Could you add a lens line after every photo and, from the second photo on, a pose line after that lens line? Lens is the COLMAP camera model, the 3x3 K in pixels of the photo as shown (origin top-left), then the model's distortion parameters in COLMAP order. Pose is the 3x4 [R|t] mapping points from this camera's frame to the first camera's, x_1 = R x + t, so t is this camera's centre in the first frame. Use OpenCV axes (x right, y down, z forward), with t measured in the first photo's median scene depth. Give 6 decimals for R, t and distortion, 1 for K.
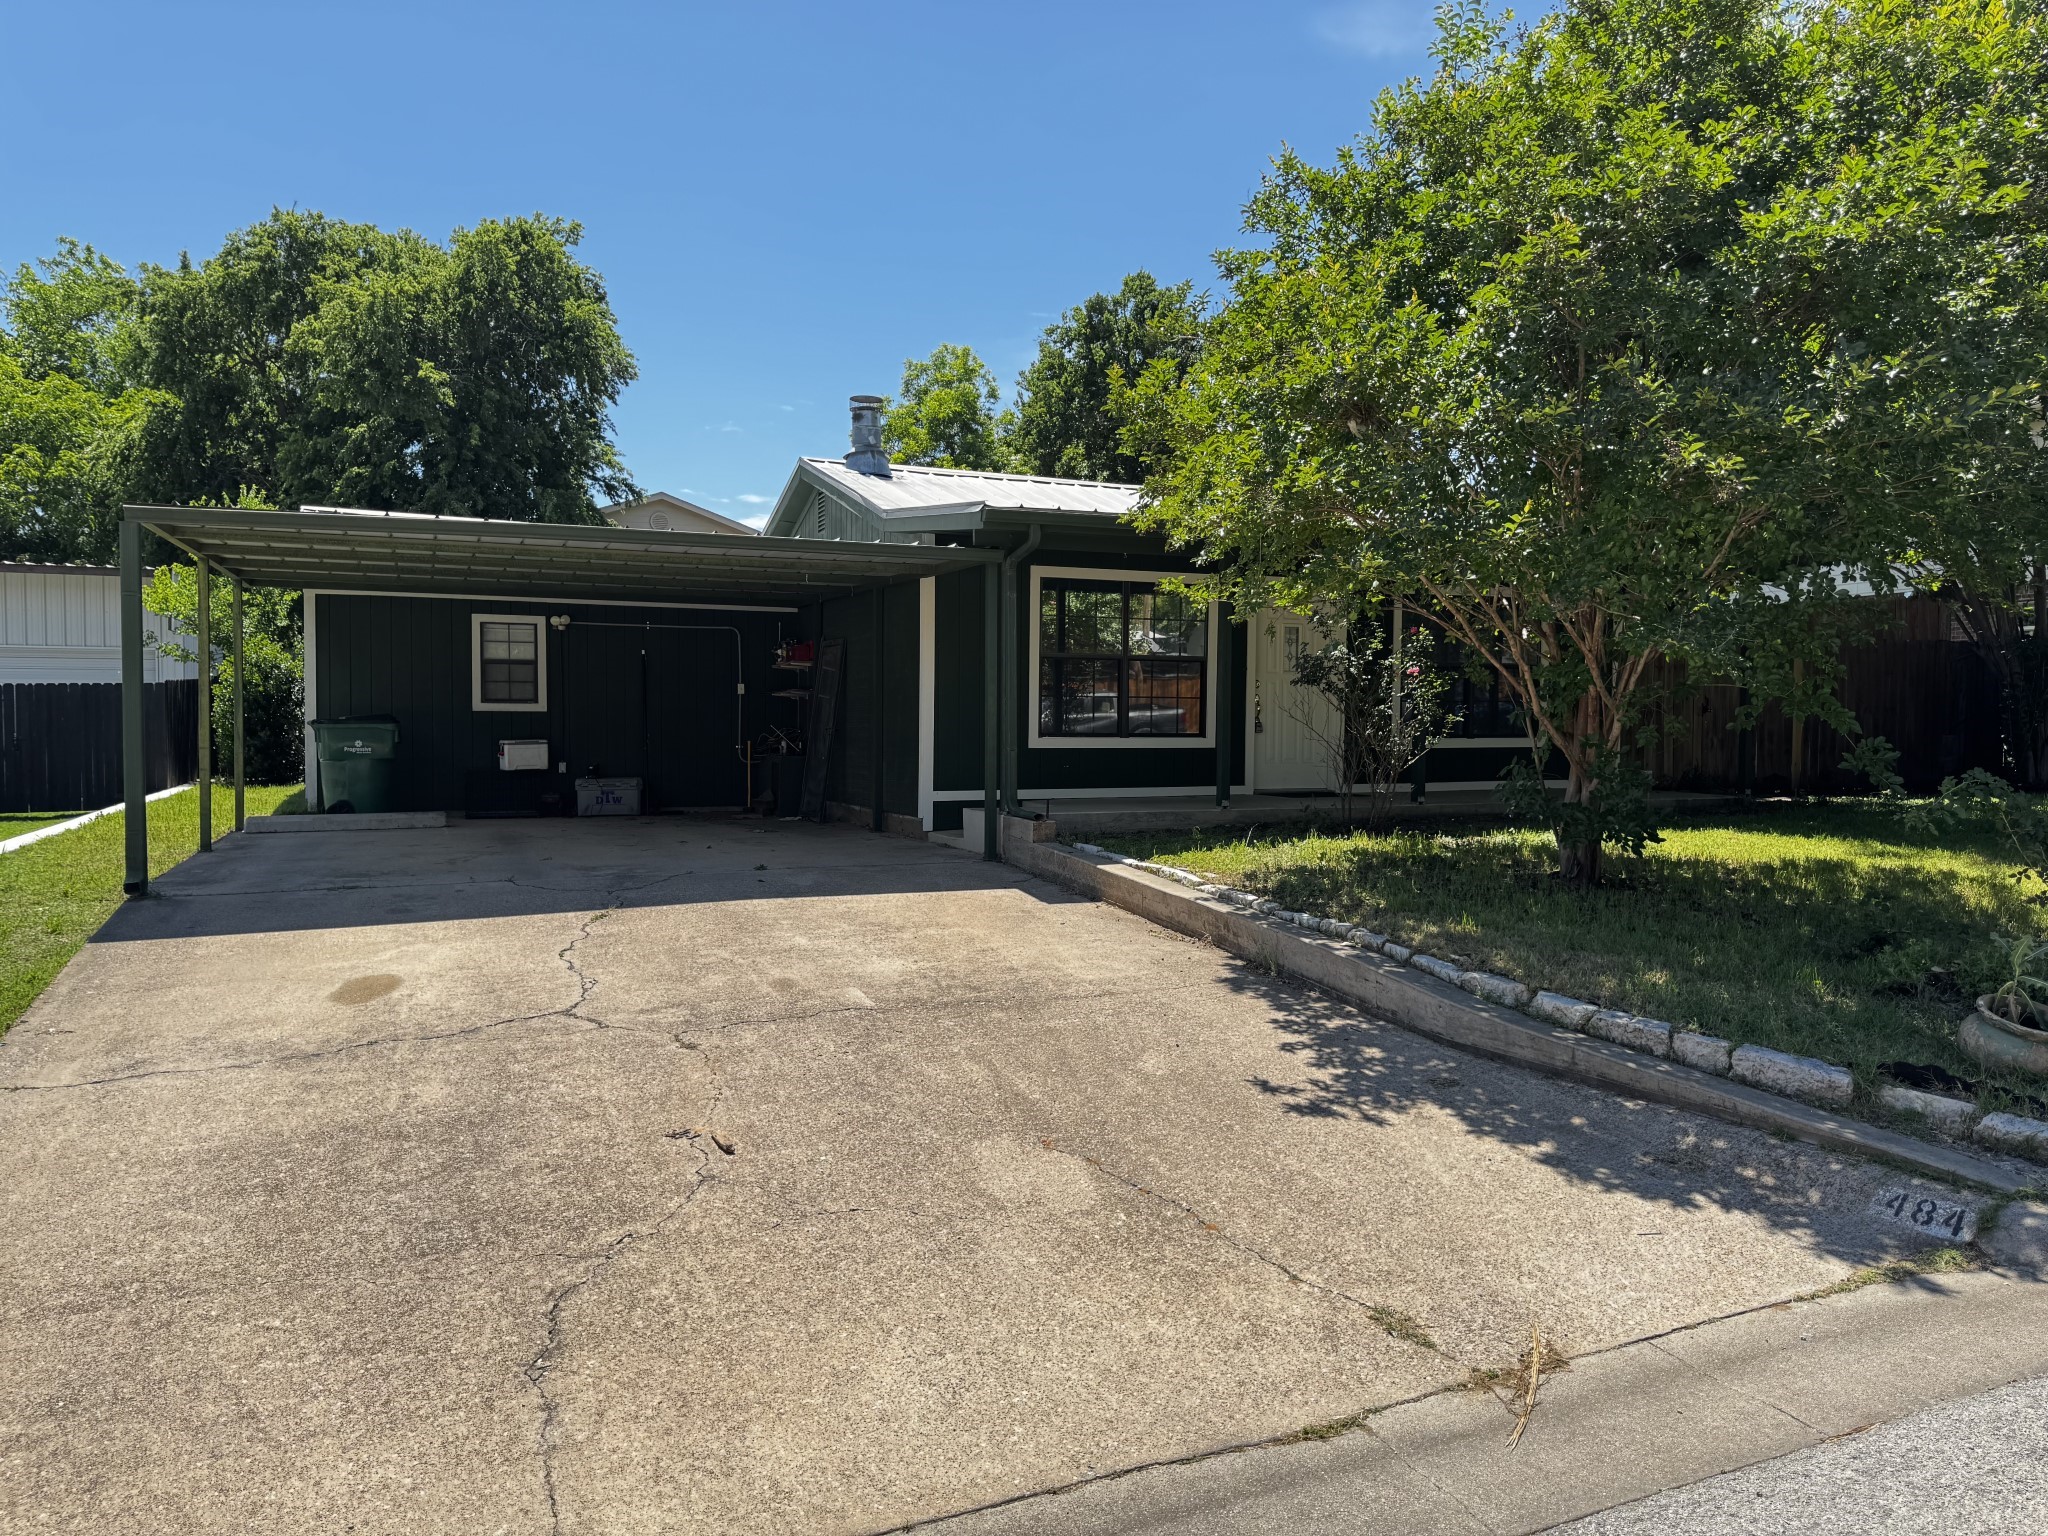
lens RADIAL K [[1438.4, 0, 1035.4], [0, 1438.4, 766.1], [0, 0, 1]] dist [0.003774, -0.008993]
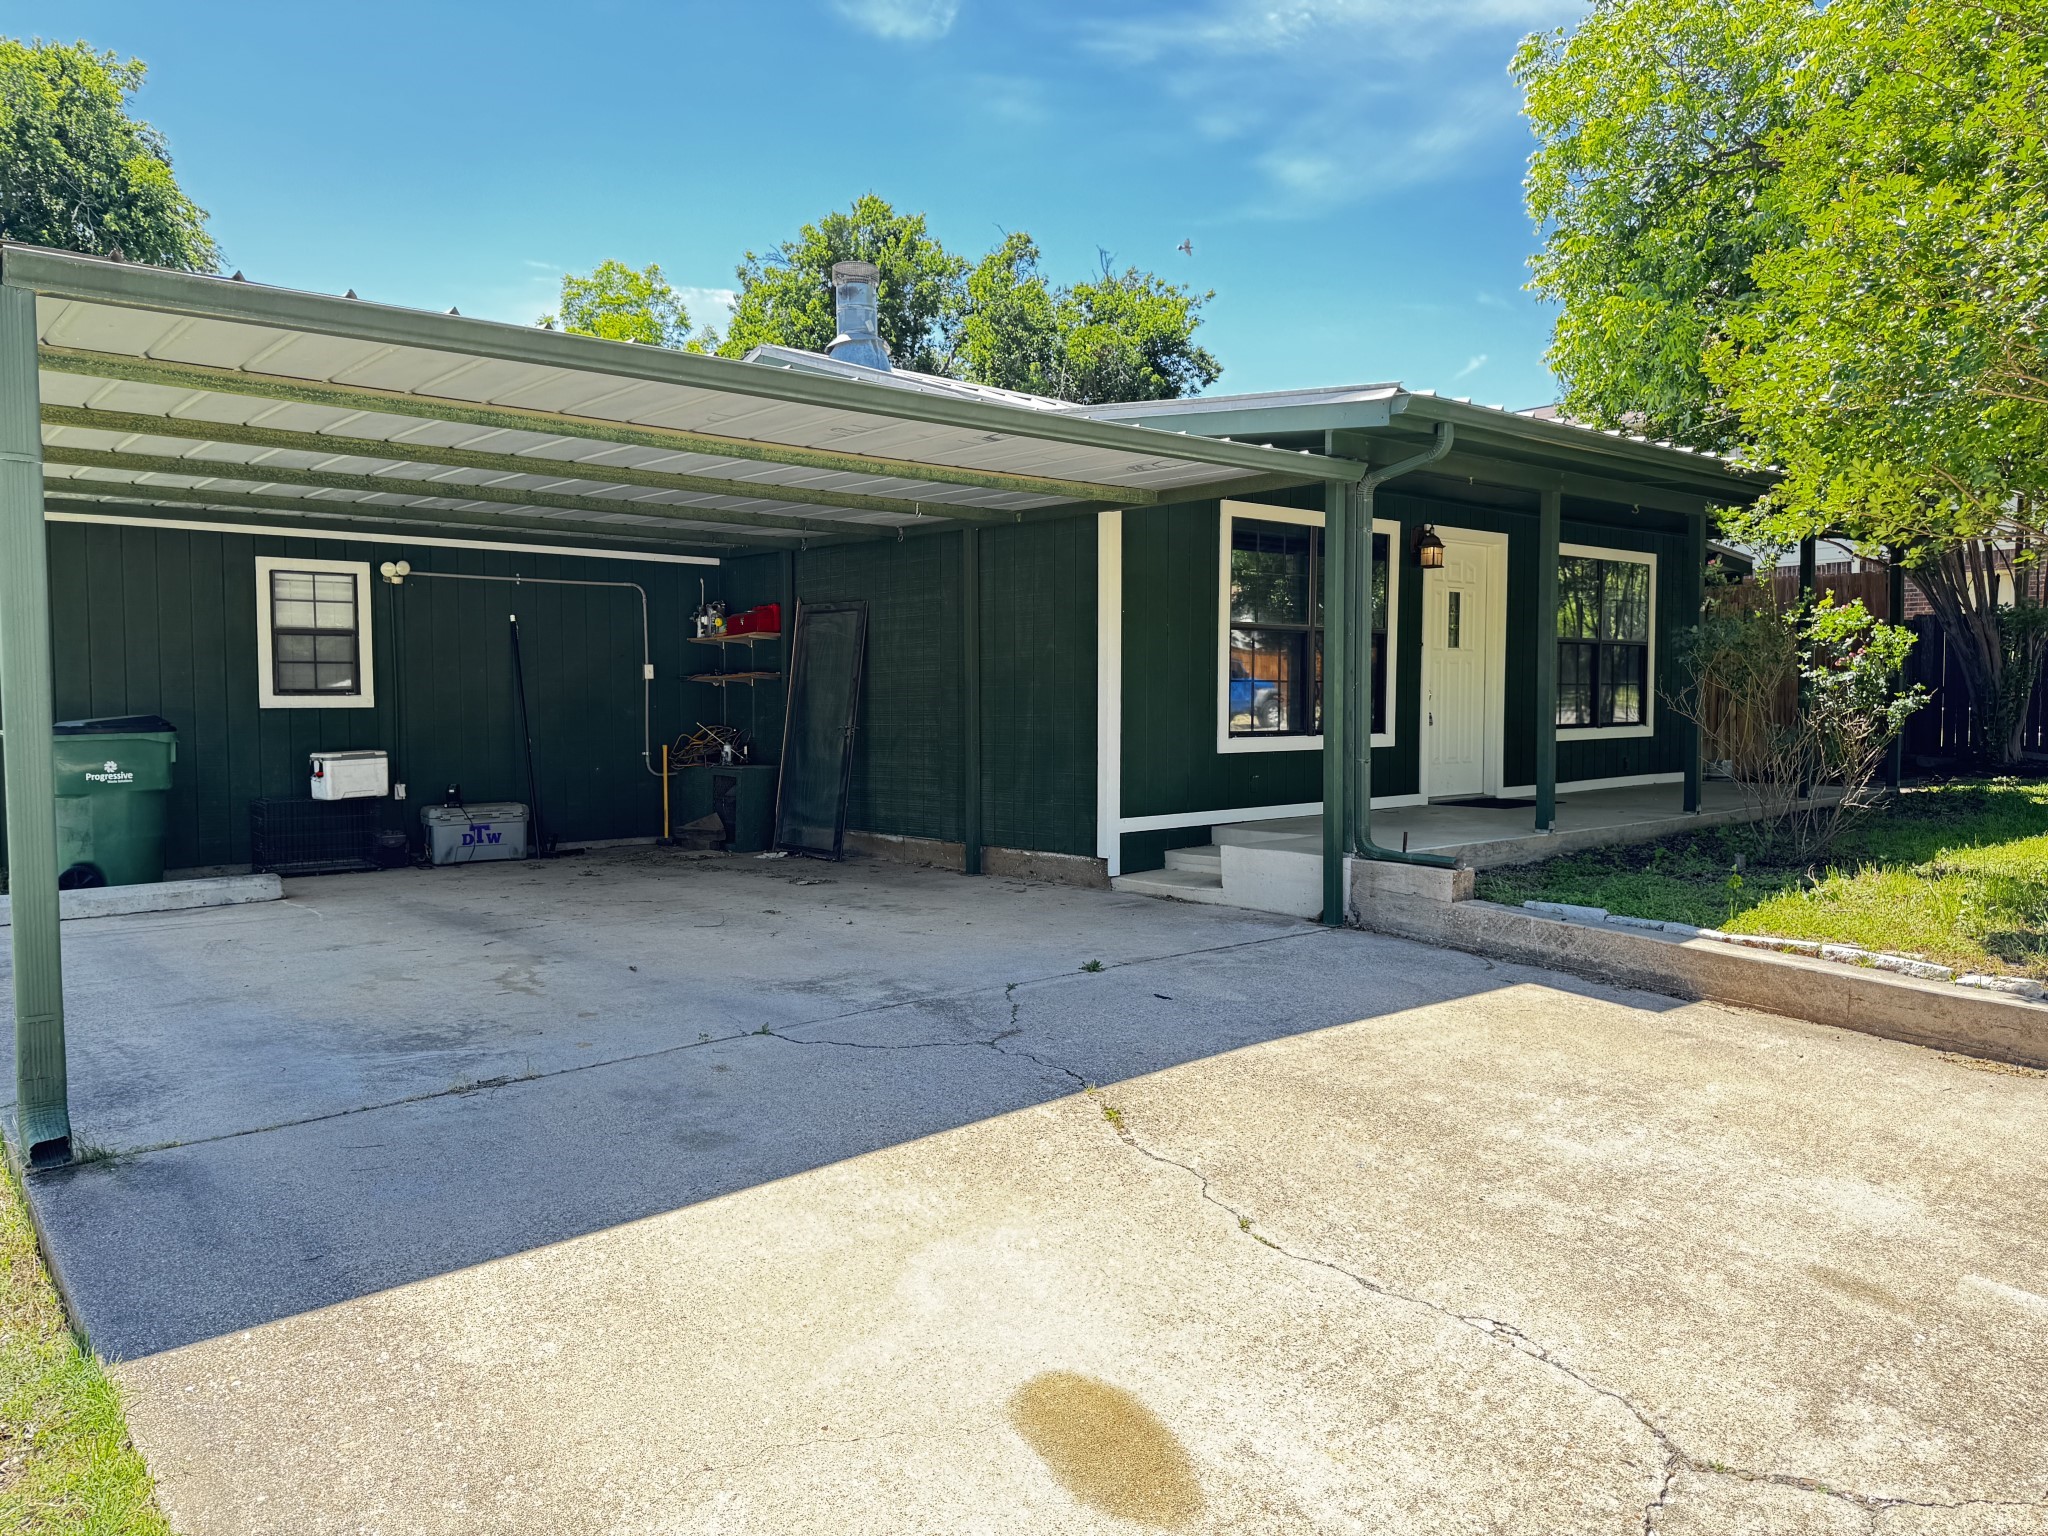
lens RADIAL K [[1438.4, 0, 1016.6], [0, 1438.4, 766.5], [0, 0, 1]] dist [0.003774, -0.008993]
pose [[0.950225, -0.024148, 0.310627, -0.267851], [0.019706, 0.999654, 0.017430, -0.016781], [-0.310941, -0.010441, 0.950372, 0.283150]]
